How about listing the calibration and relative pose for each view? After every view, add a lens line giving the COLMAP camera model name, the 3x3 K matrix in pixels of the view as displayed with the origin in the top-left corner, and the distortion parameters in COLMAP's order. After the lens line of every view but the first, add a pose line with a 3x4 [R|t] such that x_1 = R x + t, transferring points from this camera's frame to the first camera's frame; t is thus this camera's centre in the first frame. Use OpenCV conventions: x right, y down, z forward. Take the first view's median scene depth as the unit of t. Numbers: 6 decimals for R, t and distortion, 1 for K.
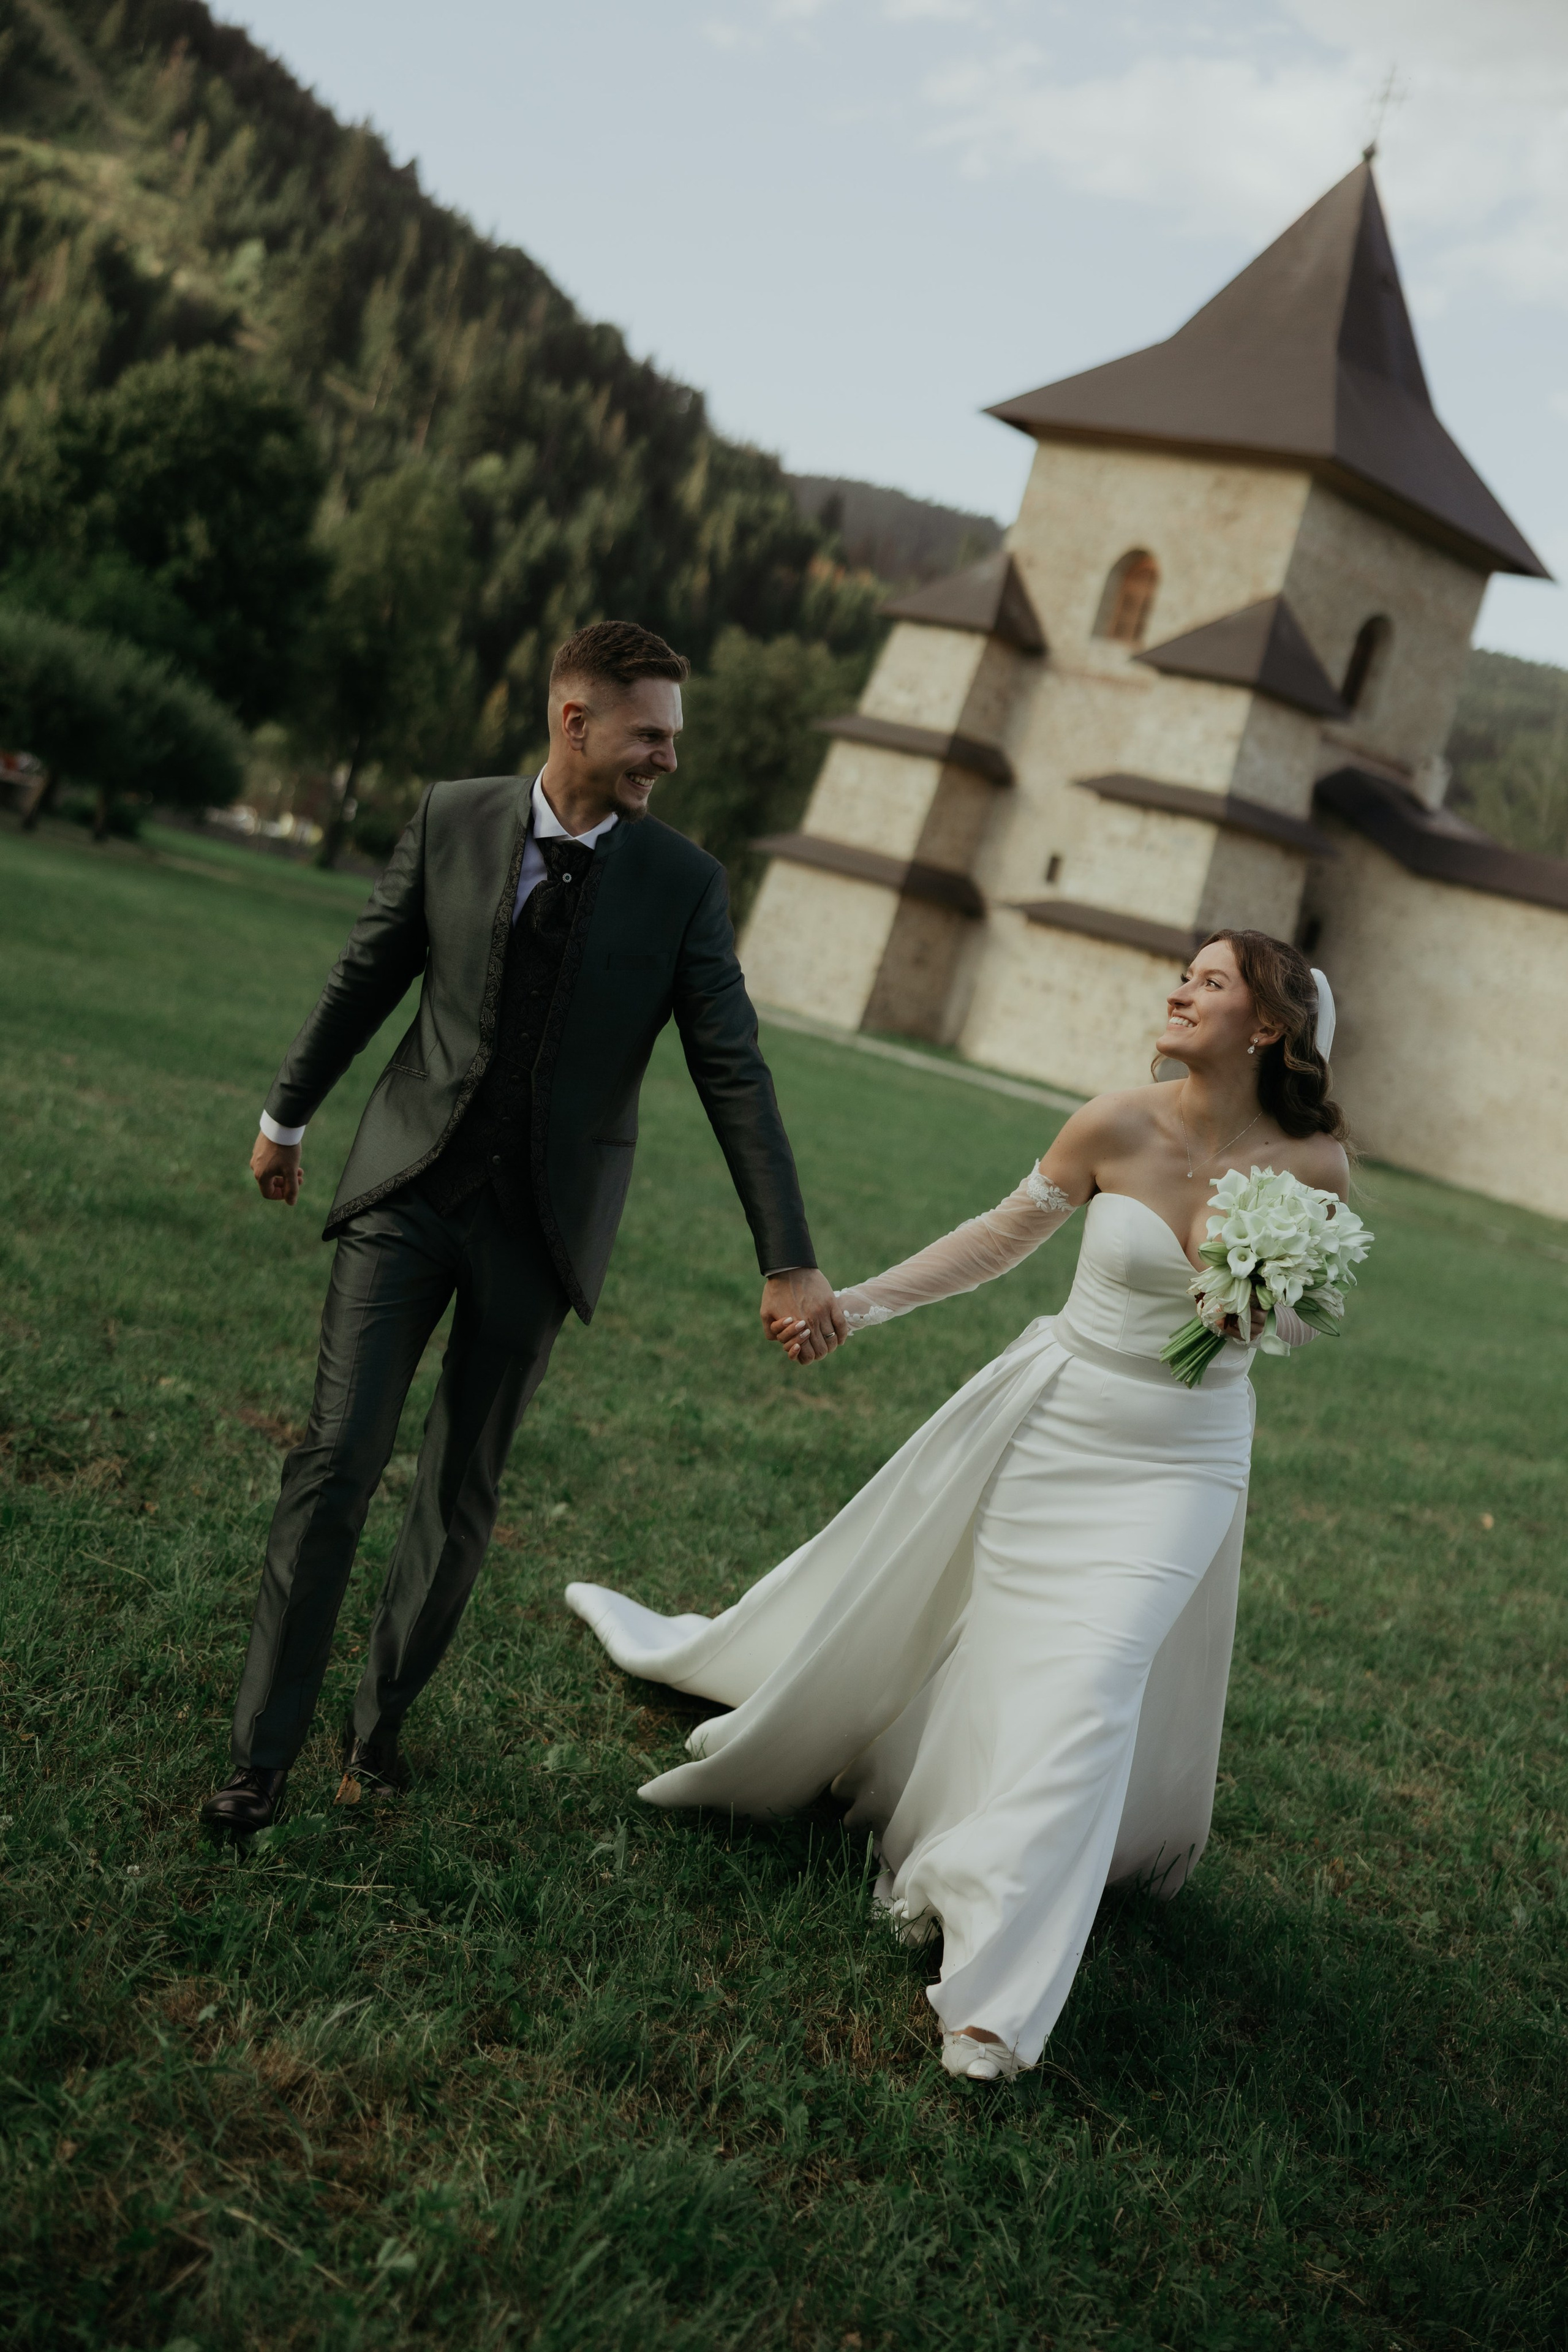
lens RADIAL K [[2913.8, 0, 787.2], [0, 2913.8, 1127.7], [0, 0, 1]] dist [0.026770, 0.003133]
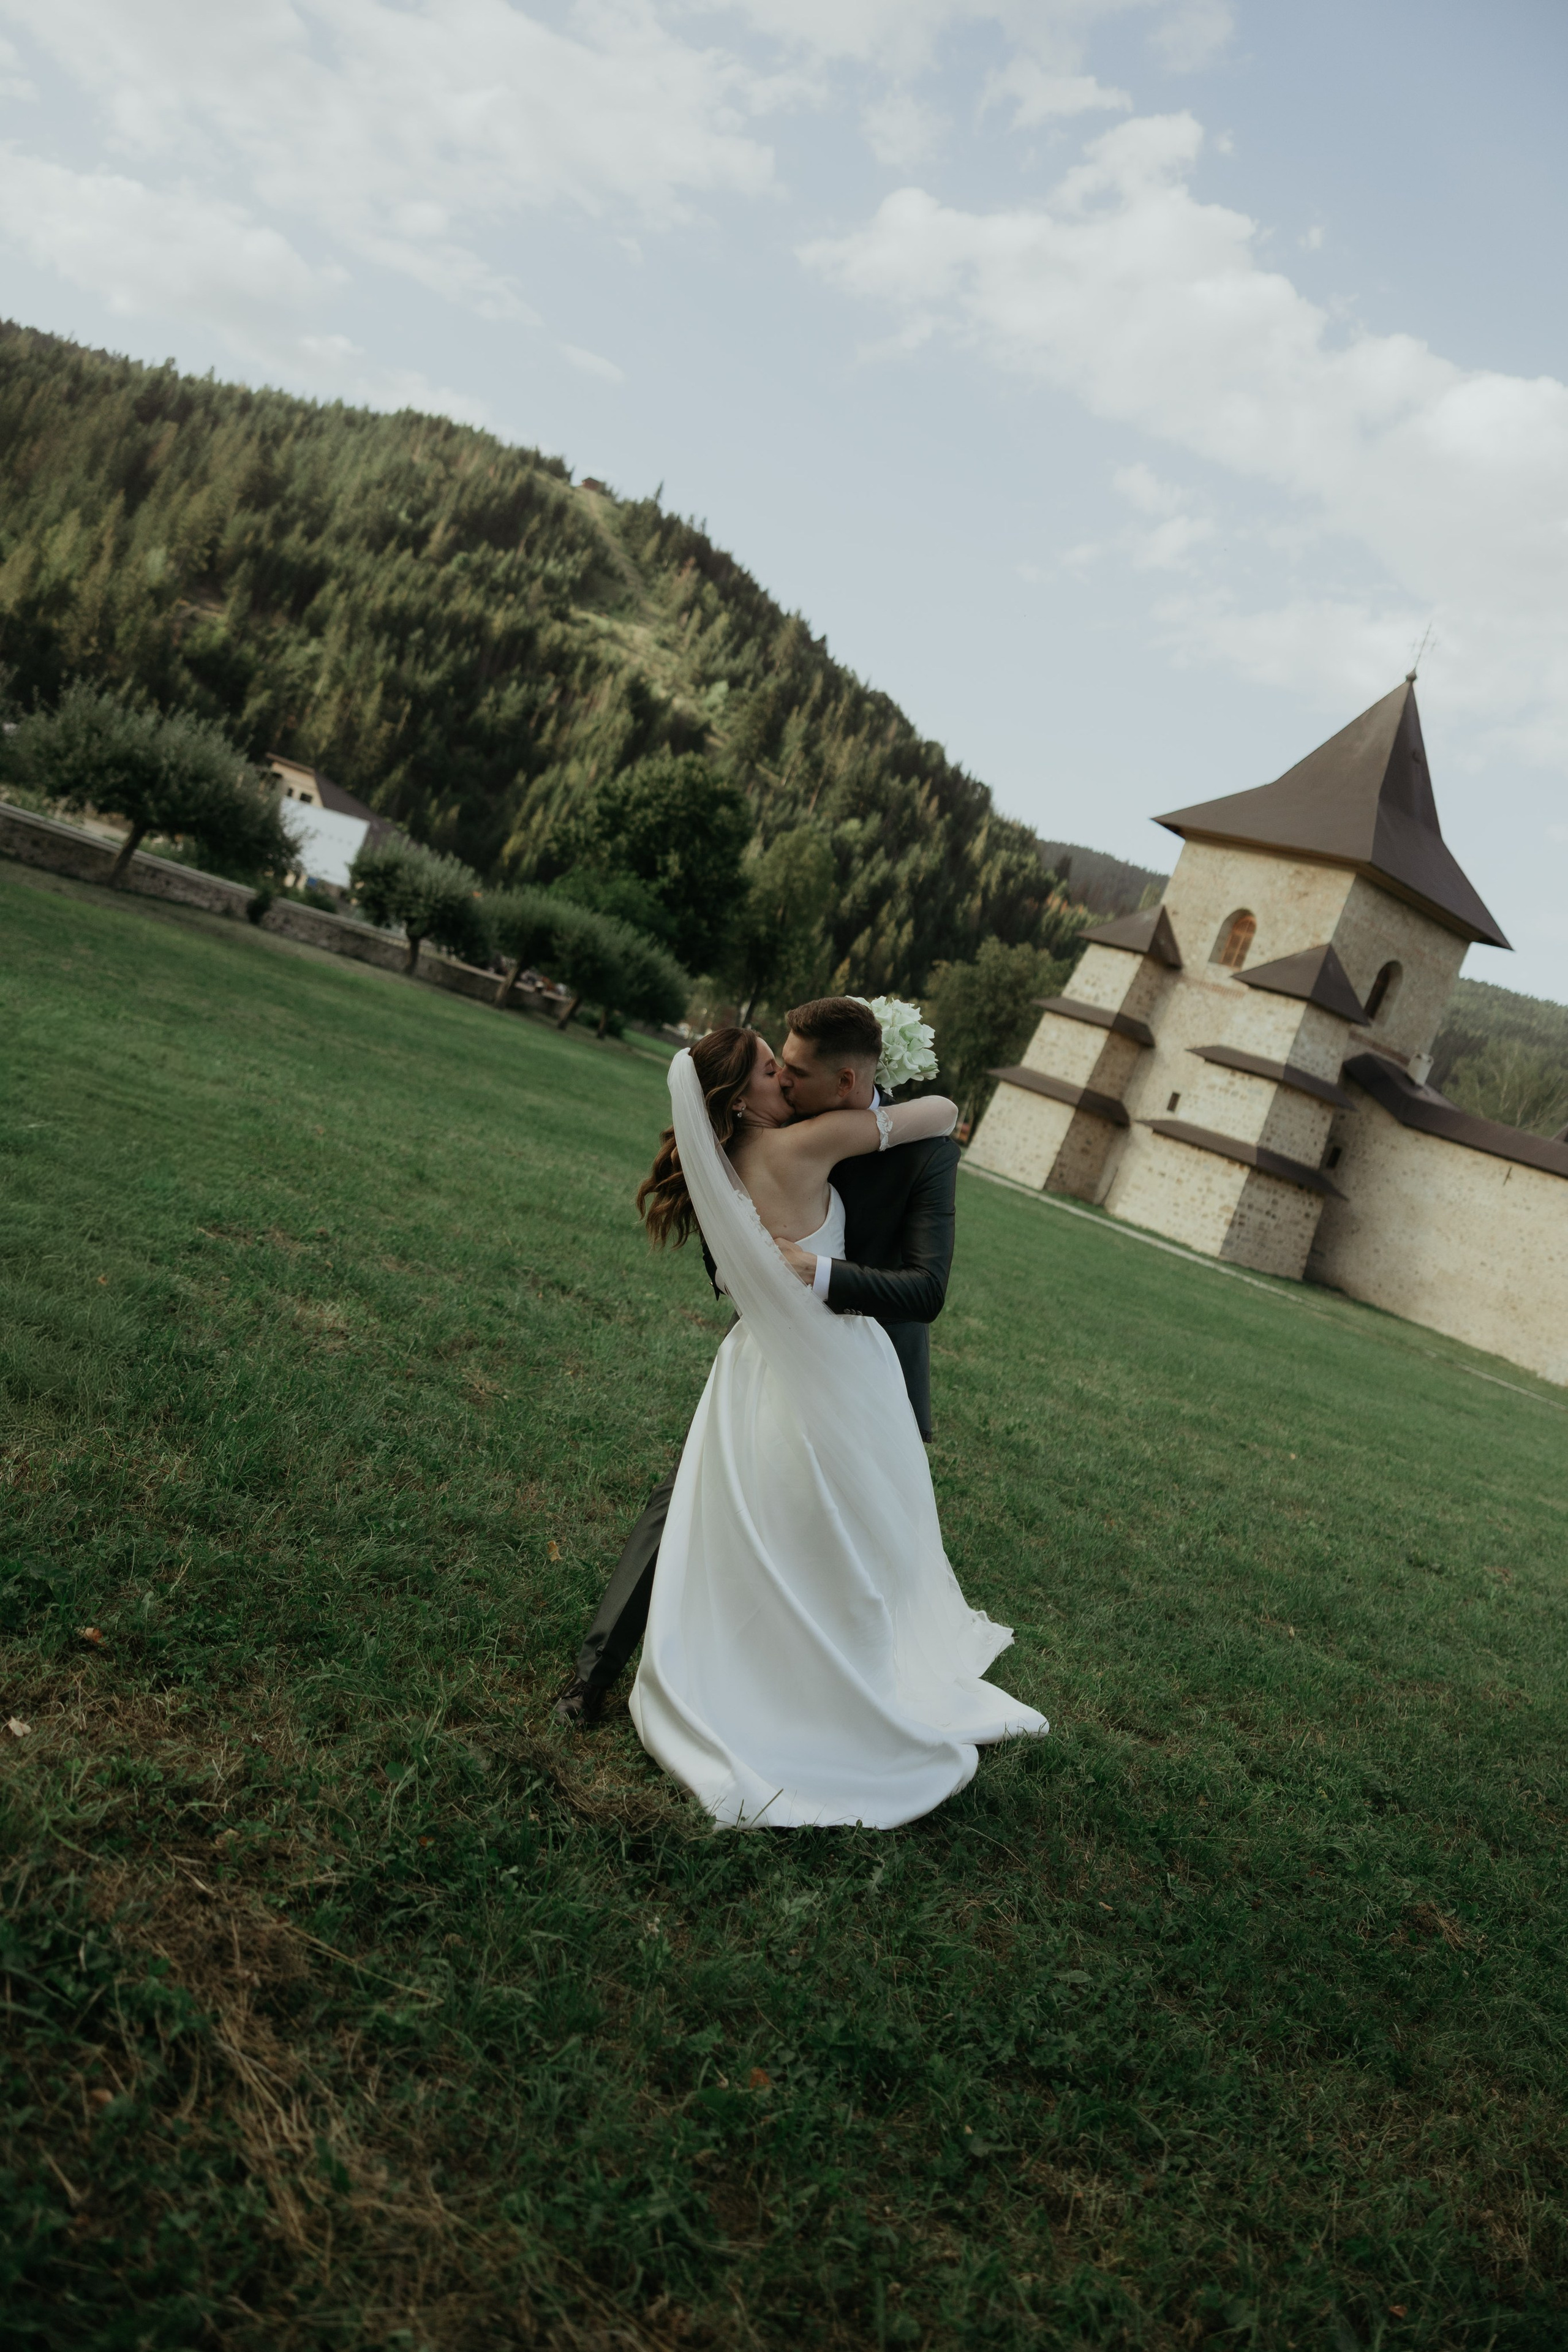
lens RADIAL K [[1830.8, 0, 775.6], [0, 1830.8, 1162.9], [0, 0, 1]] dist [0.009163, -0.004123]
pose [[0.988091, 0.088318, -0.125999, 0.004223], [-0.093519, 0.994967, -0.035971, 0.001975], [0.122188, 0.047326, 0.991378, -0.030474]]
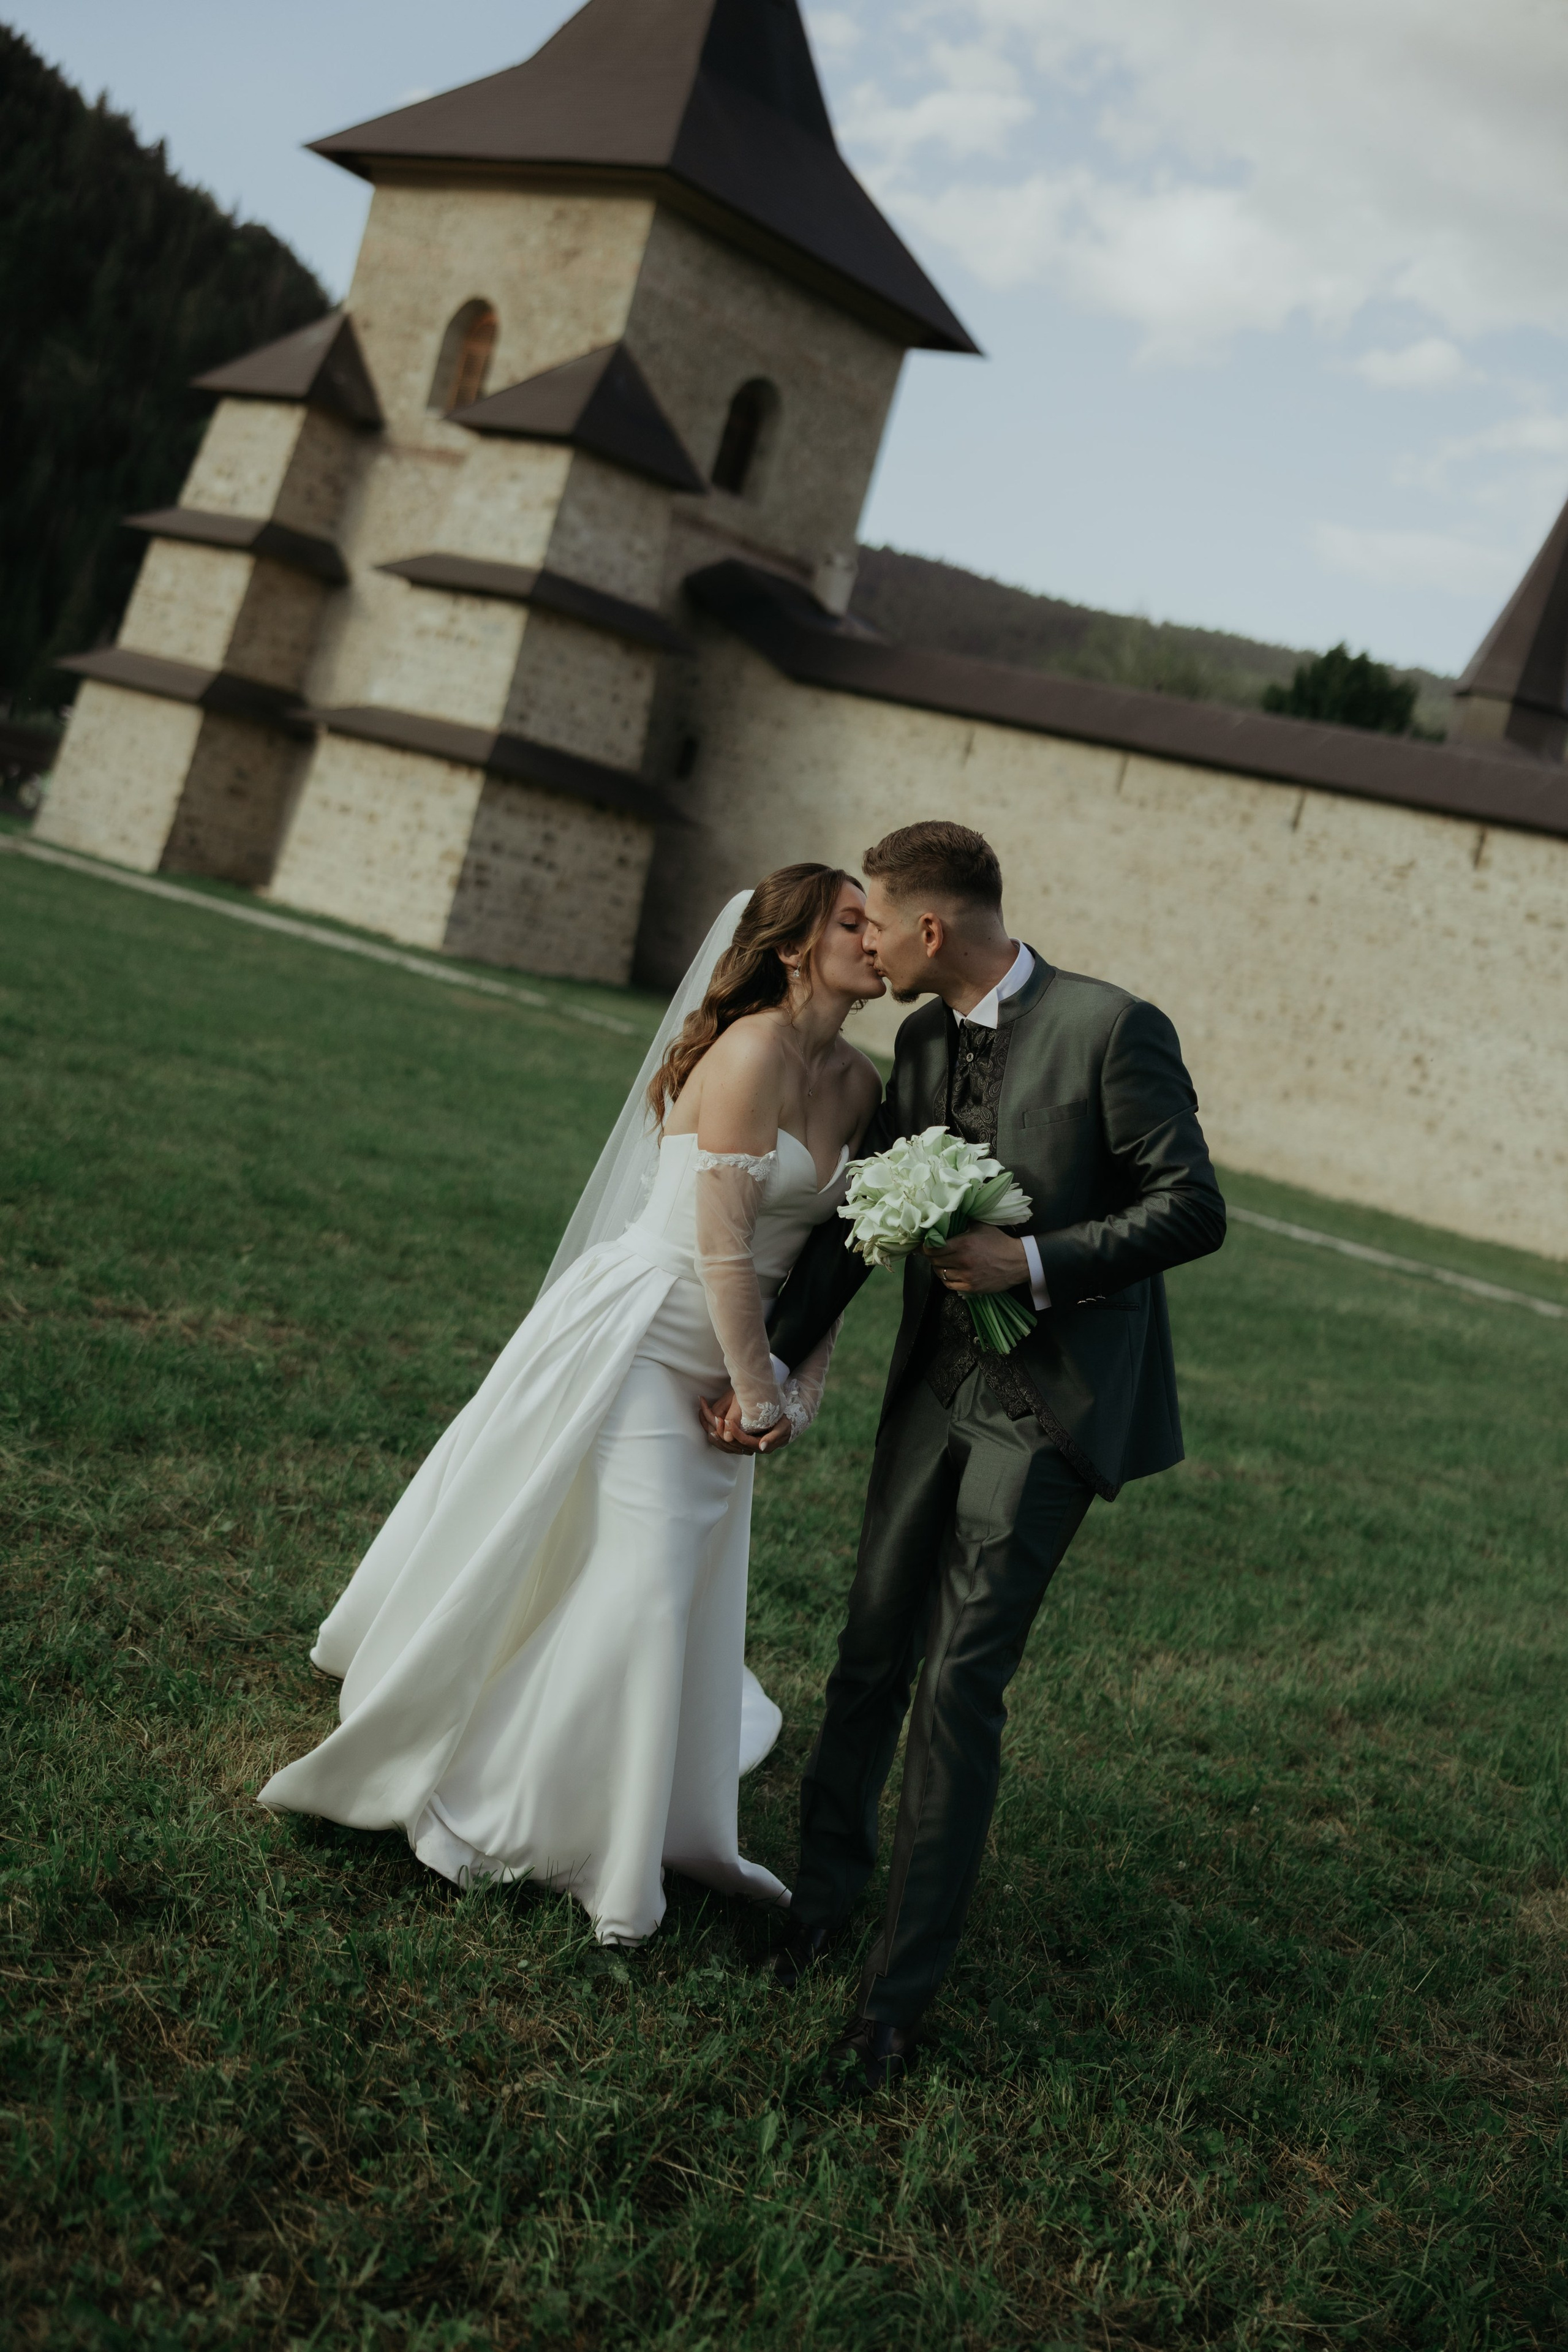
lens RADIAL K [[2758.1, 0, 687.1], [0, 2758.1, 1209.9], [0, 0, 1]] dist [-0.003535, 0.008598]
pose [[0.998975, -0.013302, 0.043261, 0.139702], [0.011369, 0.998939, 0.044625, 0.030626], [-0.043809, -0.044087, 0.998067, 0.178762]]
